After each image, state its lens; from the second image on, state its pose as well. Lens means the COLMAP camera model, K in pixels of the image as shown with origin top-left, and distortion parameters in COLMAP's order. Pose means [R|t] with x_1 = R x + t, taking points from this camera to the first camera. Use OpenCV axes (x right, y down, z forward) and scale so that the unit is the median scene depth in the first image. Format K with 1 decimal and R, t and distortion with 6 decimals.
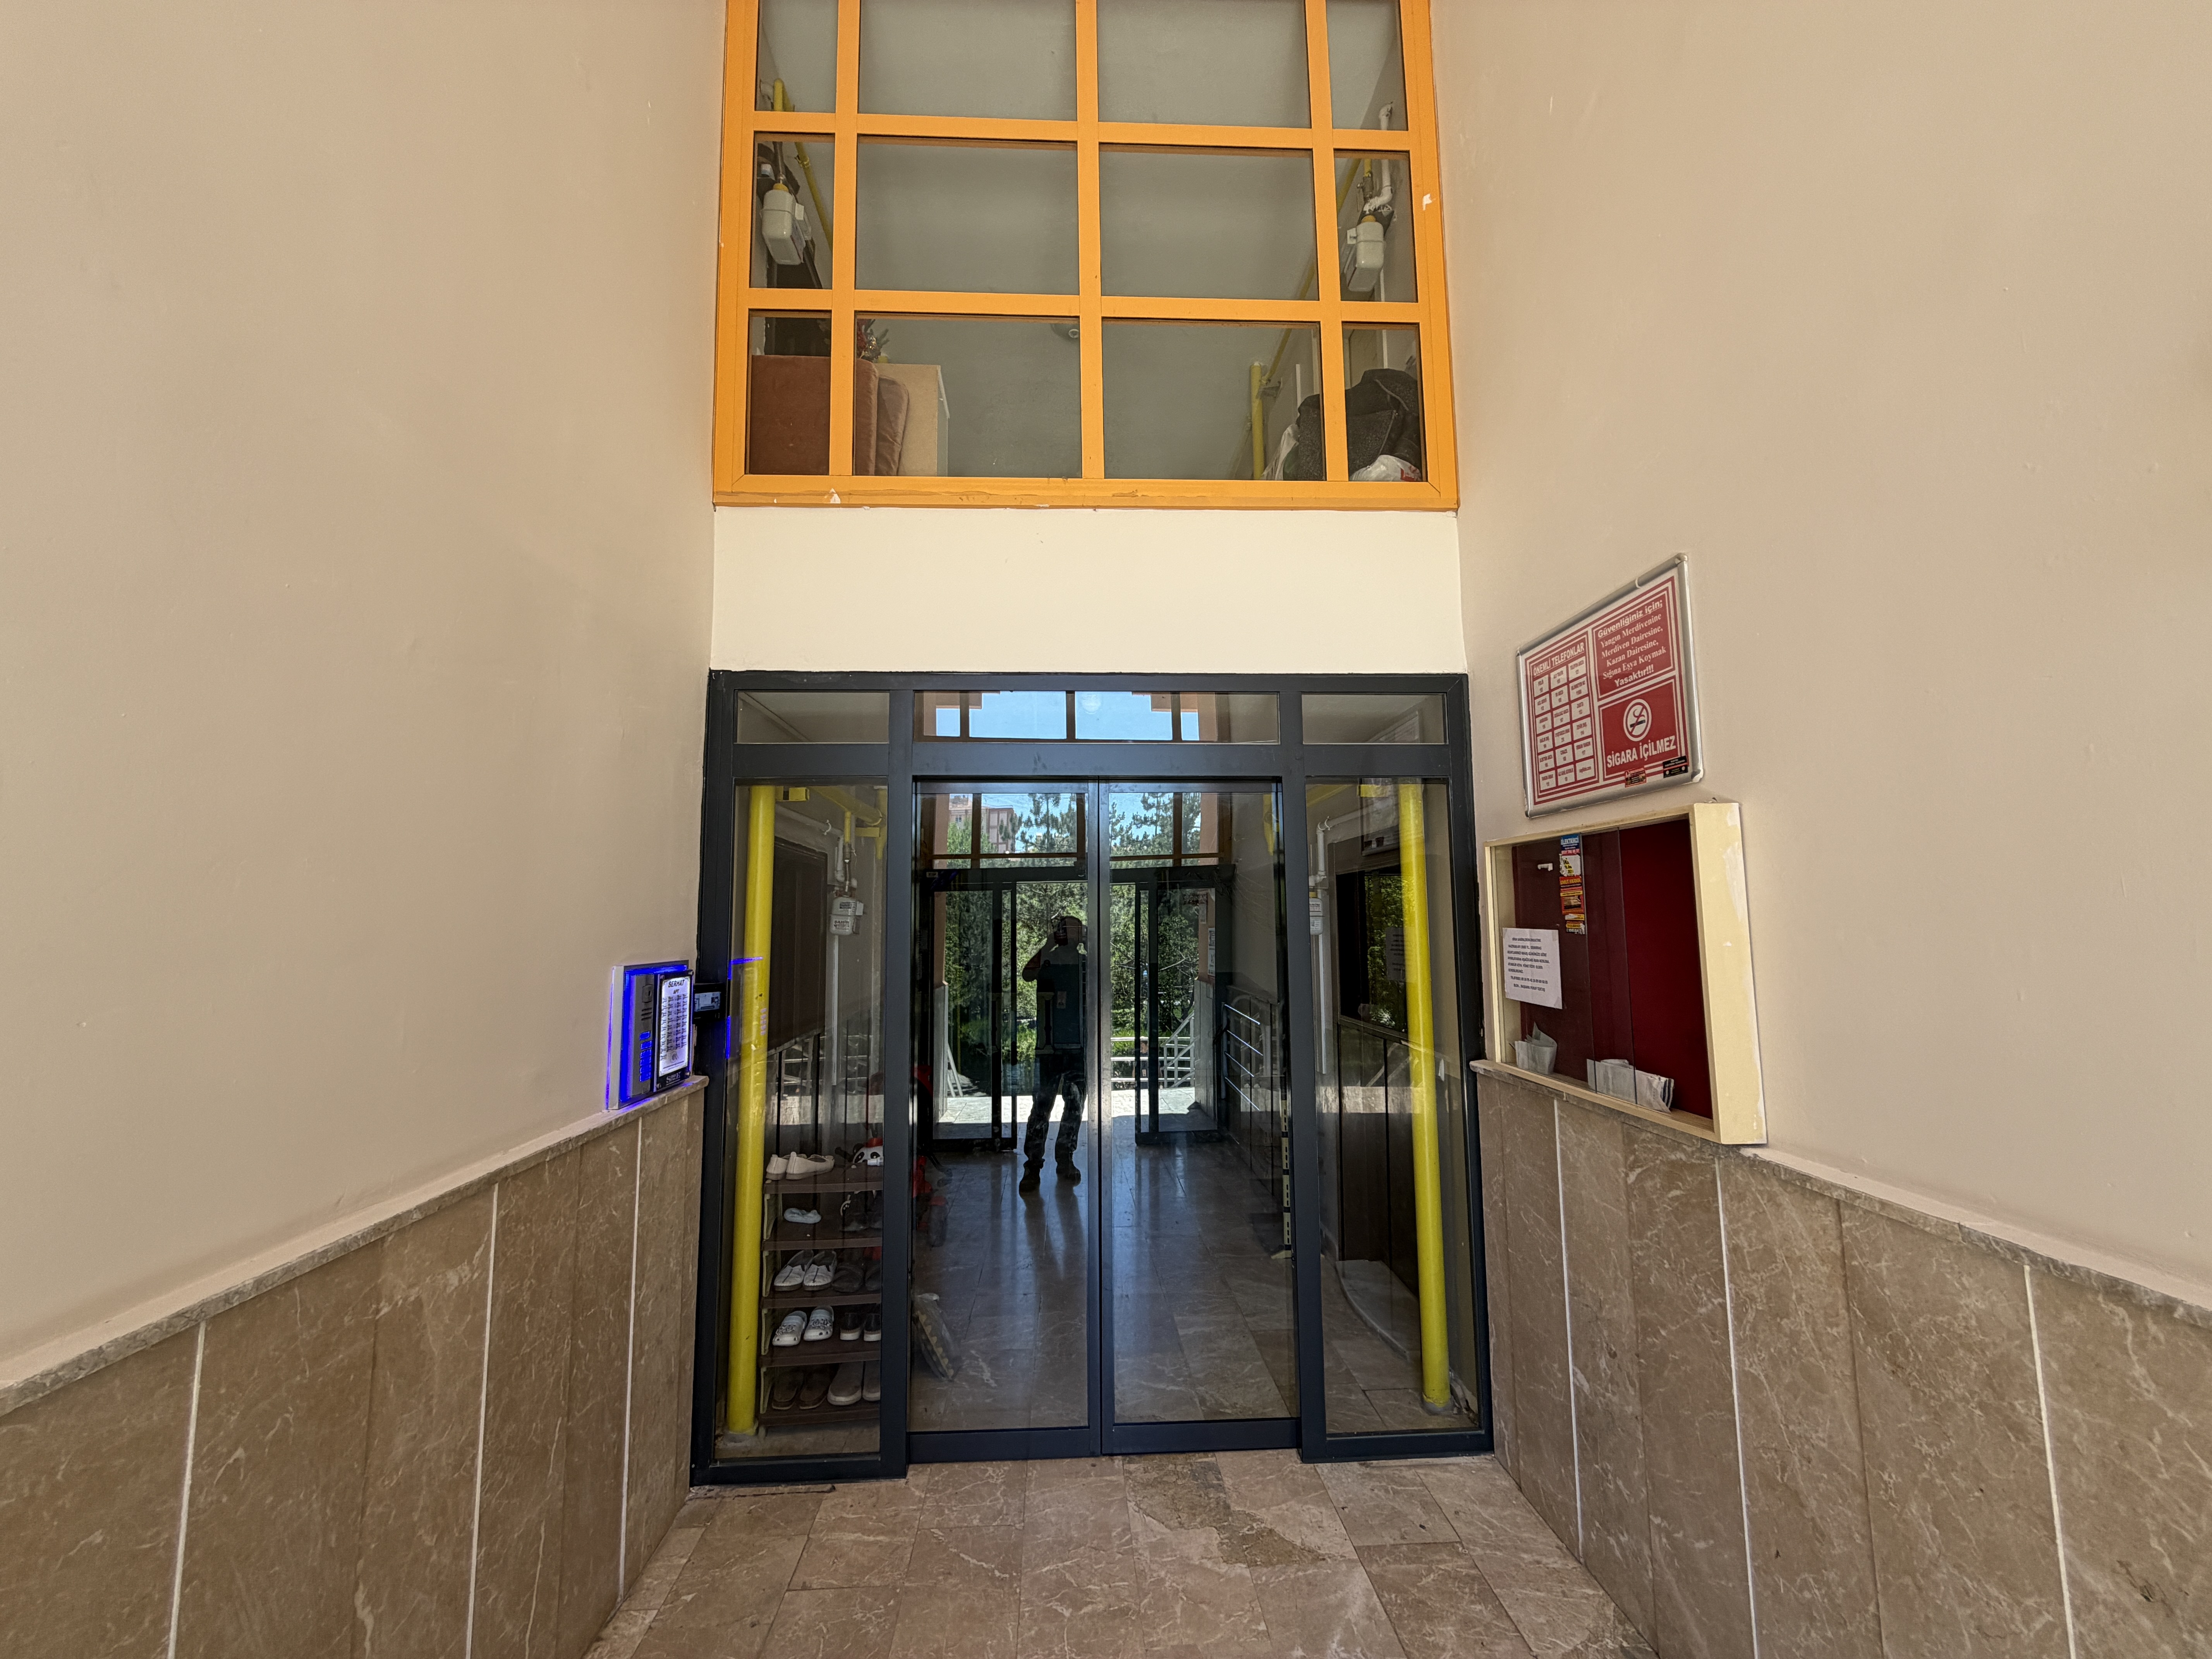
lens RADIAL K [[891.8, 0, 1110.3], [0, 891.8, 827.6], [0, 0, 1]] dist [-0.001509, 0.000019]
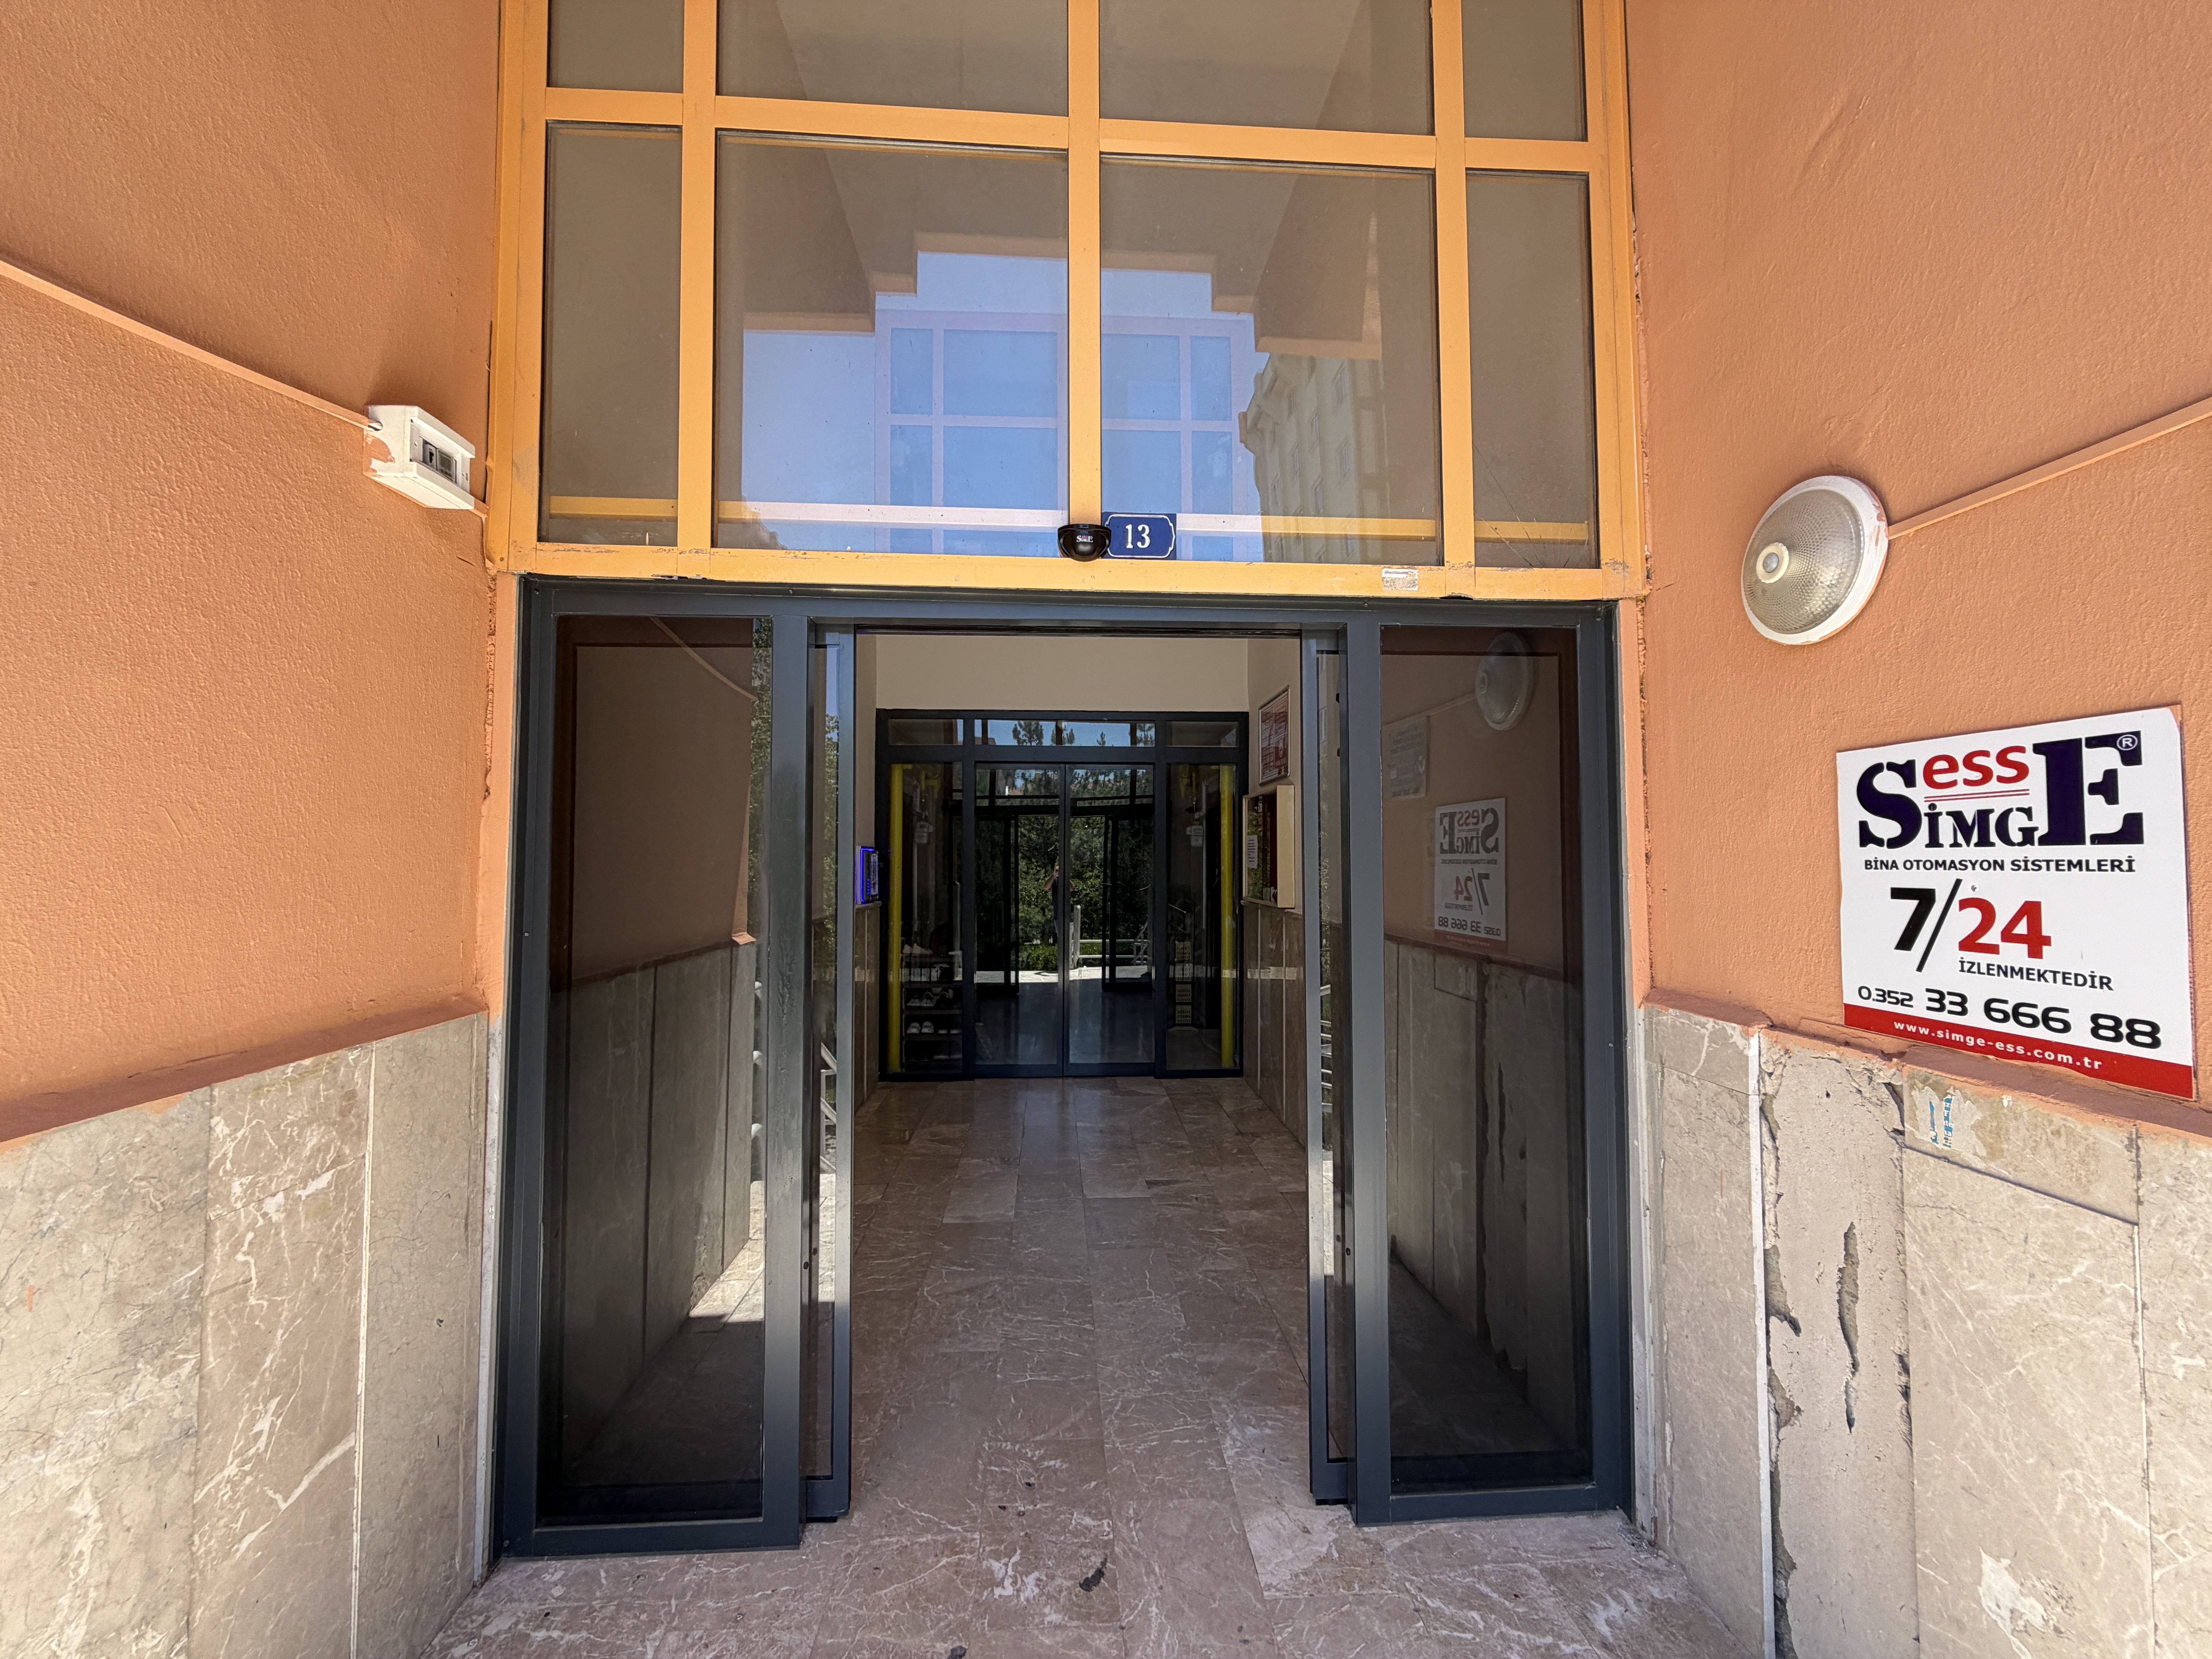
lens RADIAL K [[891.8, 0, 1107.1], [0, 891.8, 827.7], [0, 0, 1]] dist [-0.001509, 0.000019]
pose [[0.999909, 0.010292, 0.008715, 0.066269], [-0.010847, 0.997747, 0.066213, -0.043021], [-0.008014, -0.066302, 0.997767, -1.040824]]
